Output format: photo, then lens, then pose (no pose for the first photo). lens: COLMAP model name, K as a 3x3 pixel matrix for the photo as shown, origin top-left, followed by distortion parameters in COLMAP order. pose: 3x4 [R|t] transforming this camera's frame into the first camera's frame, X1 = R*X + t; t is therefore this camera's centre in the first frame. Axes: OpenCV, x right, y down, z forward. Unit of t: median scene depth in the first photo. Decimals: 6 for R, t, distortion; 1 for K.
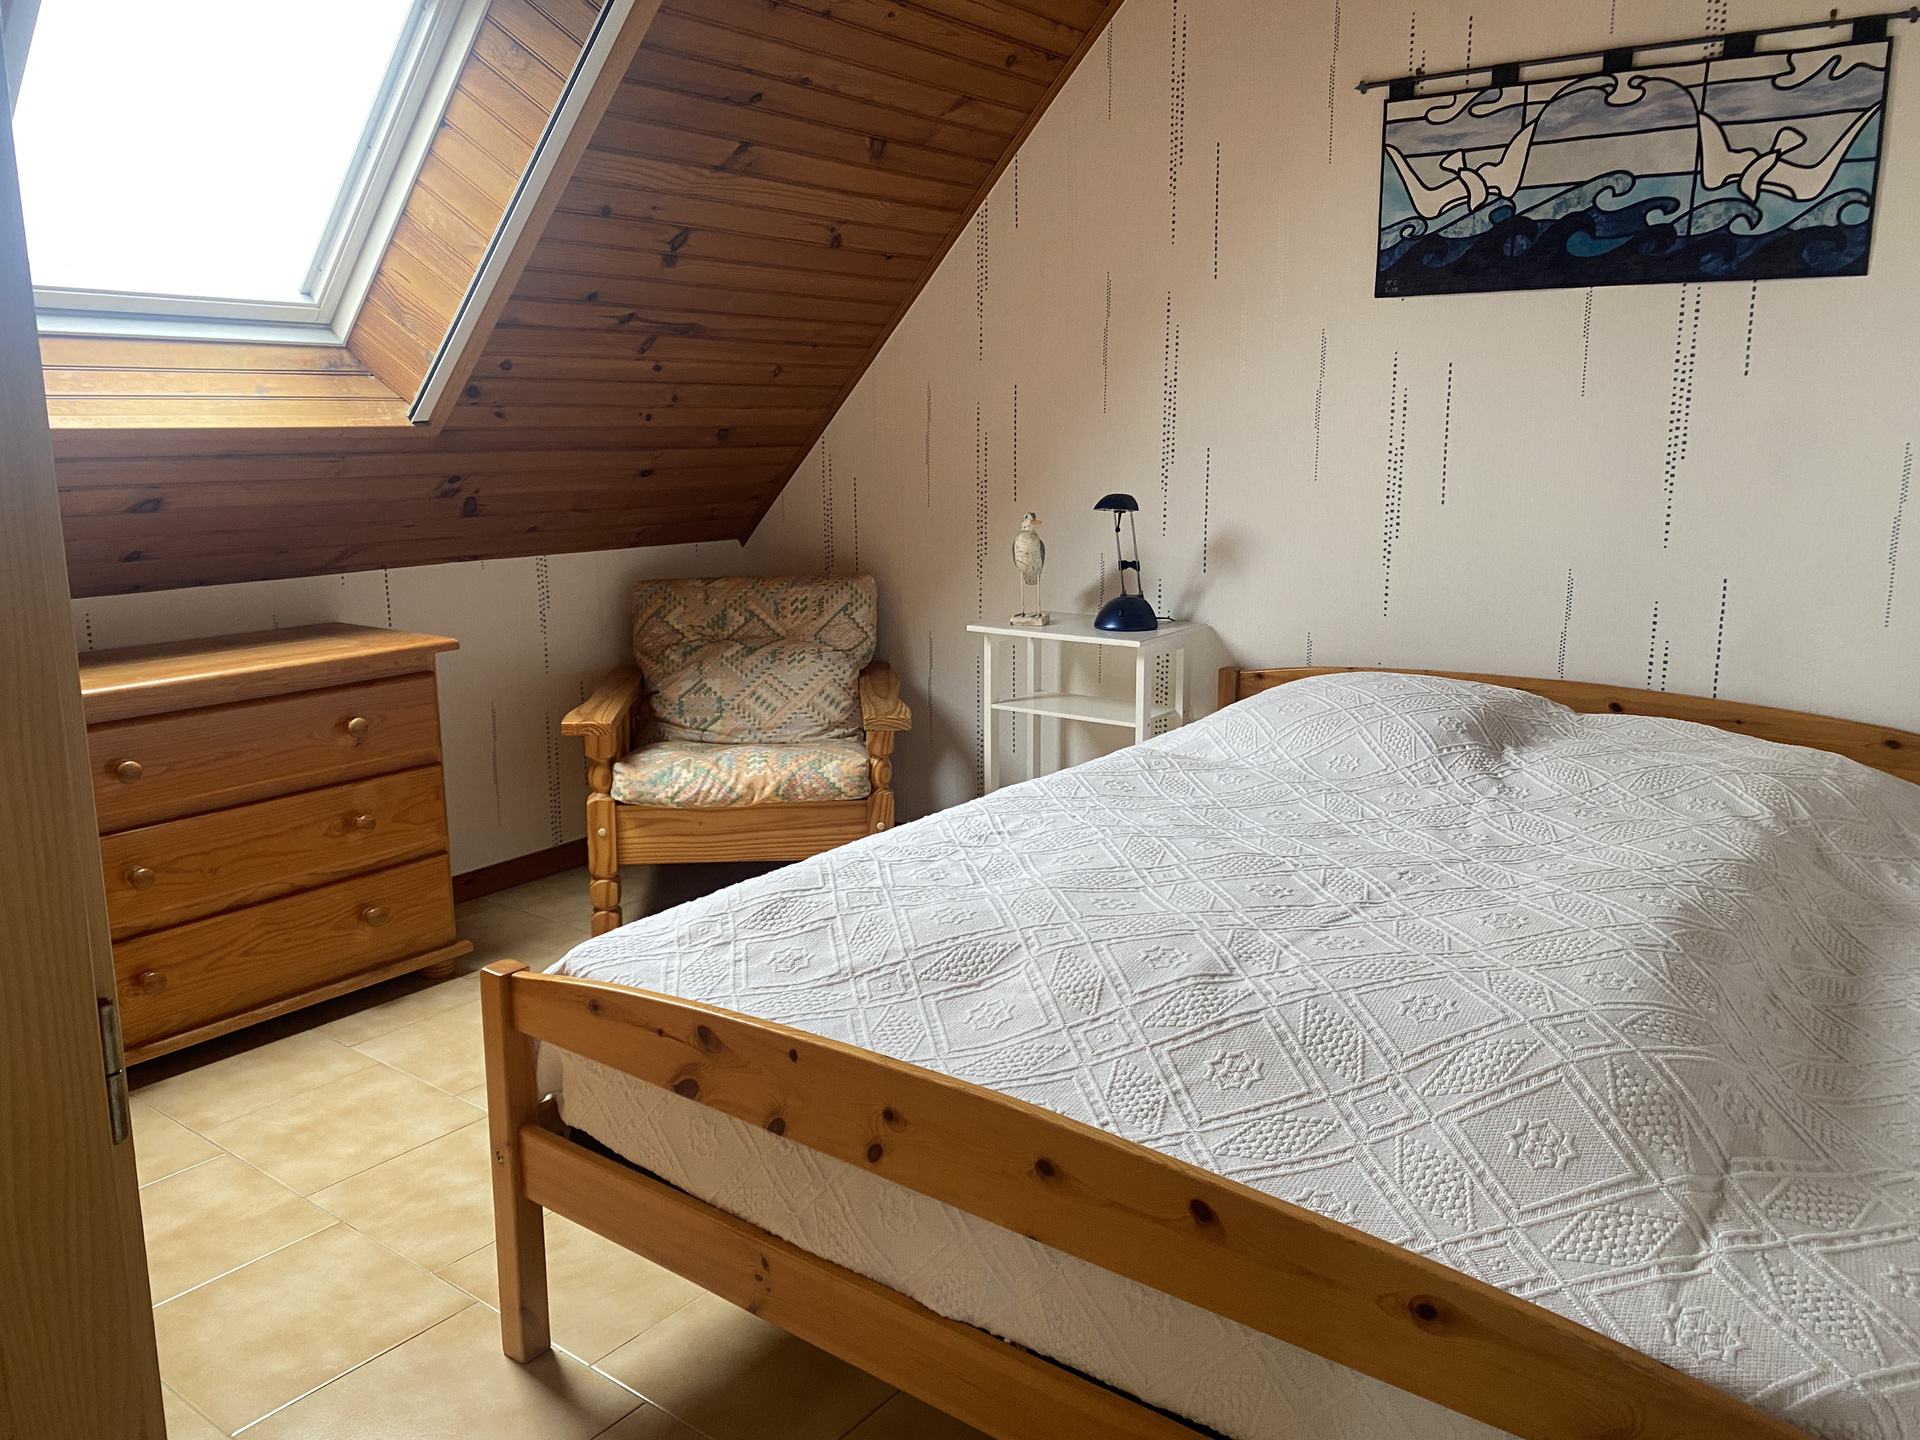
lens RADIAL K [[1459.6, 0, 951.9], [0, 1459.6, 720.0], [0, 0, 1]] dist [0.017191, -0.005111]
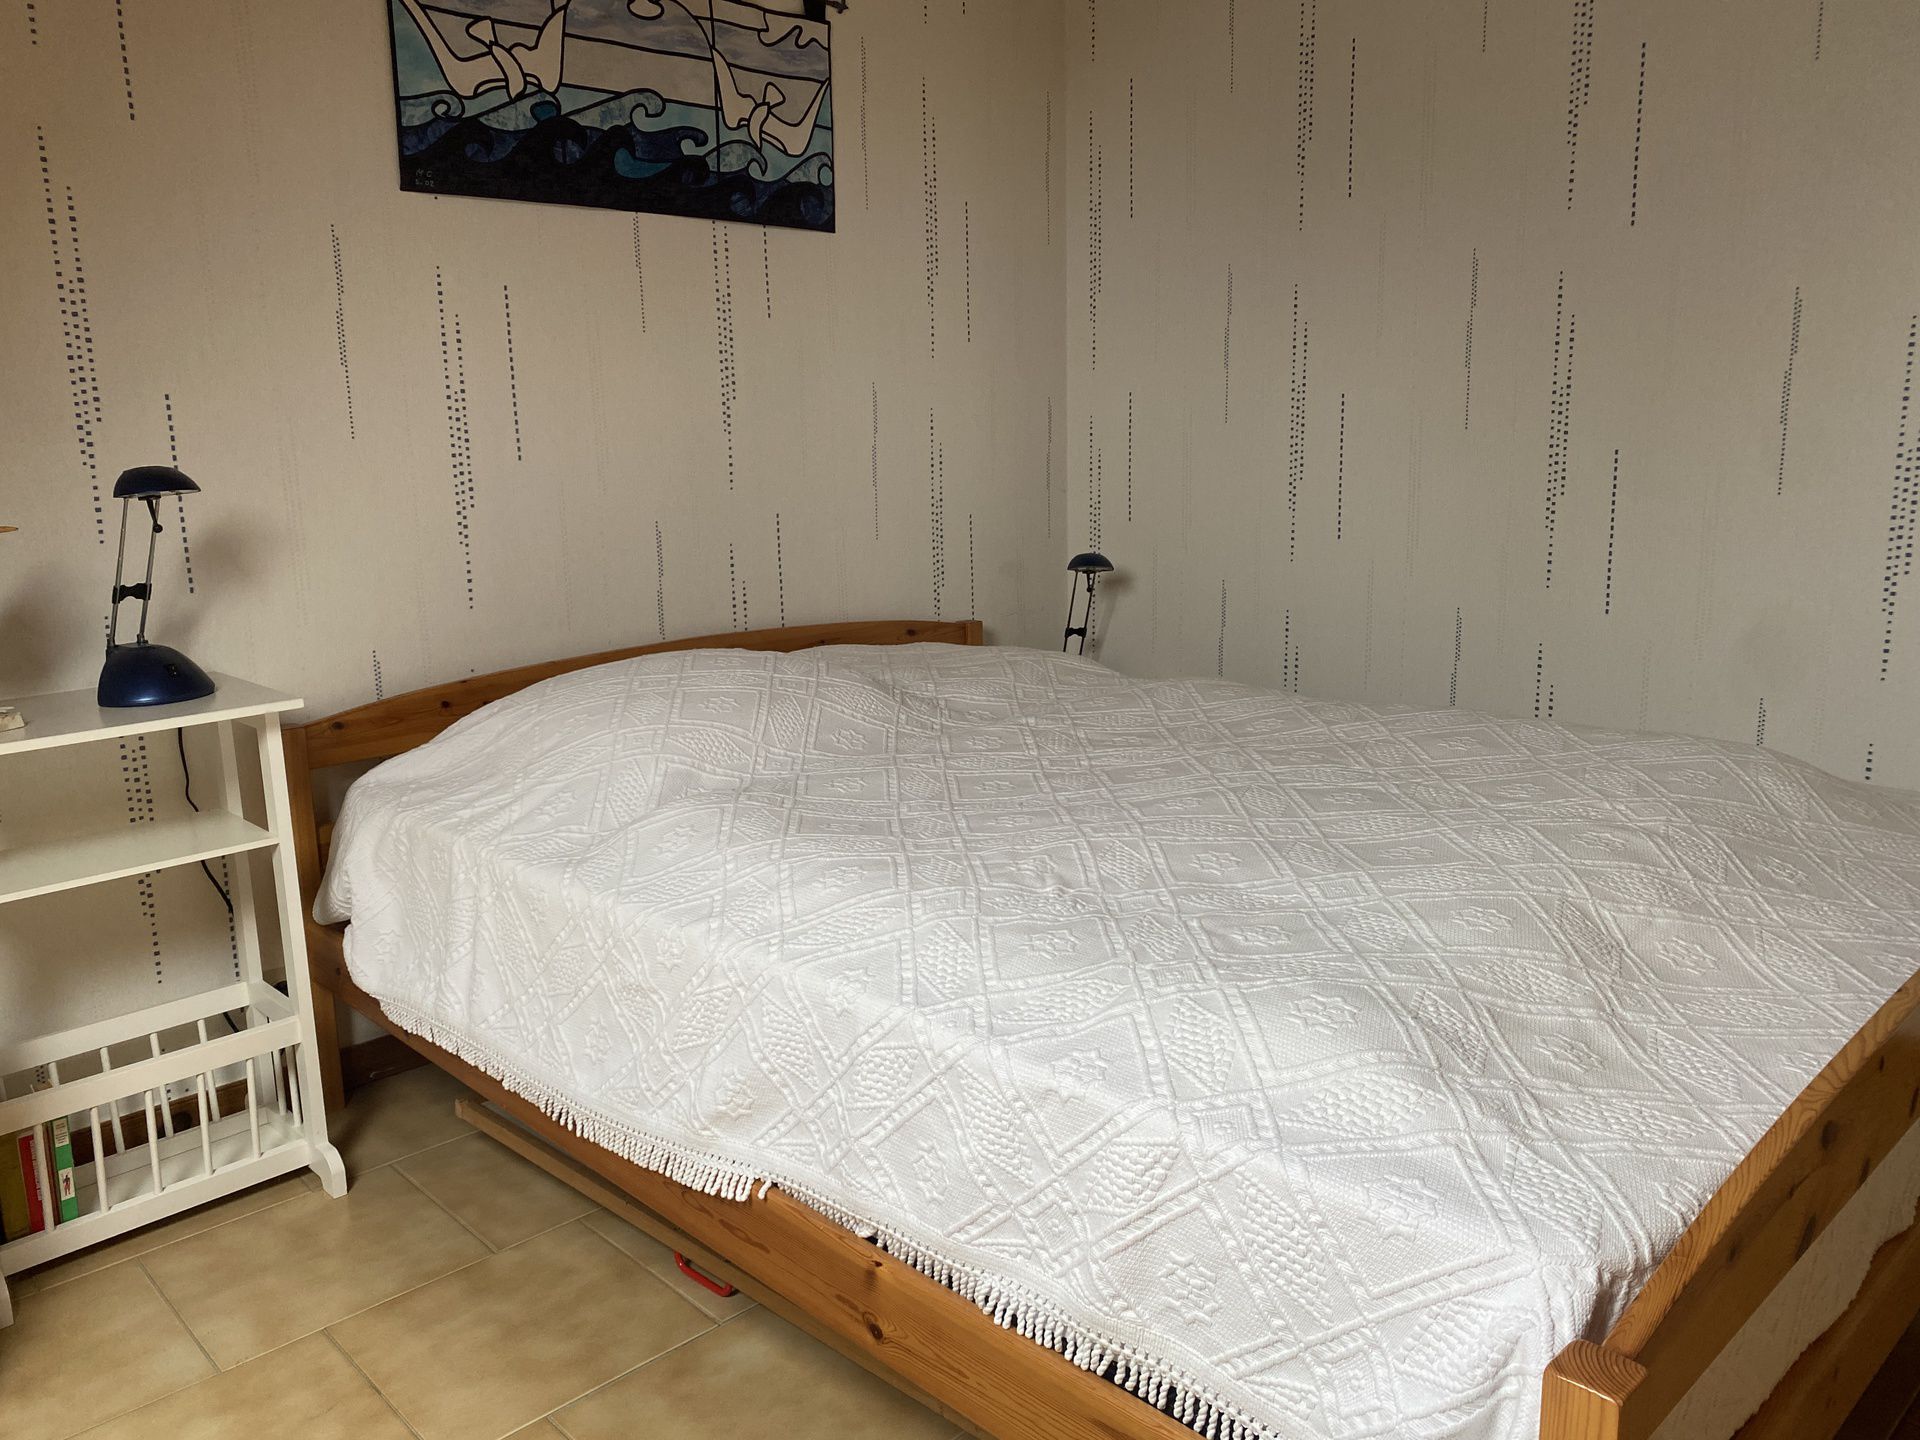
lens RADIAL K [[1459.6, 0, 950.5], [0, 1459.6, 709.6], [0, 0, 1]] dist [0.017191, -0.005111]
pose [[0.172440, -0.197540, 0.965009, -0.478041], [0.221121, 0.962444, 0.157503, -0.096293], [-0.959880, 0.186224, 0.209644, 0.677095]]
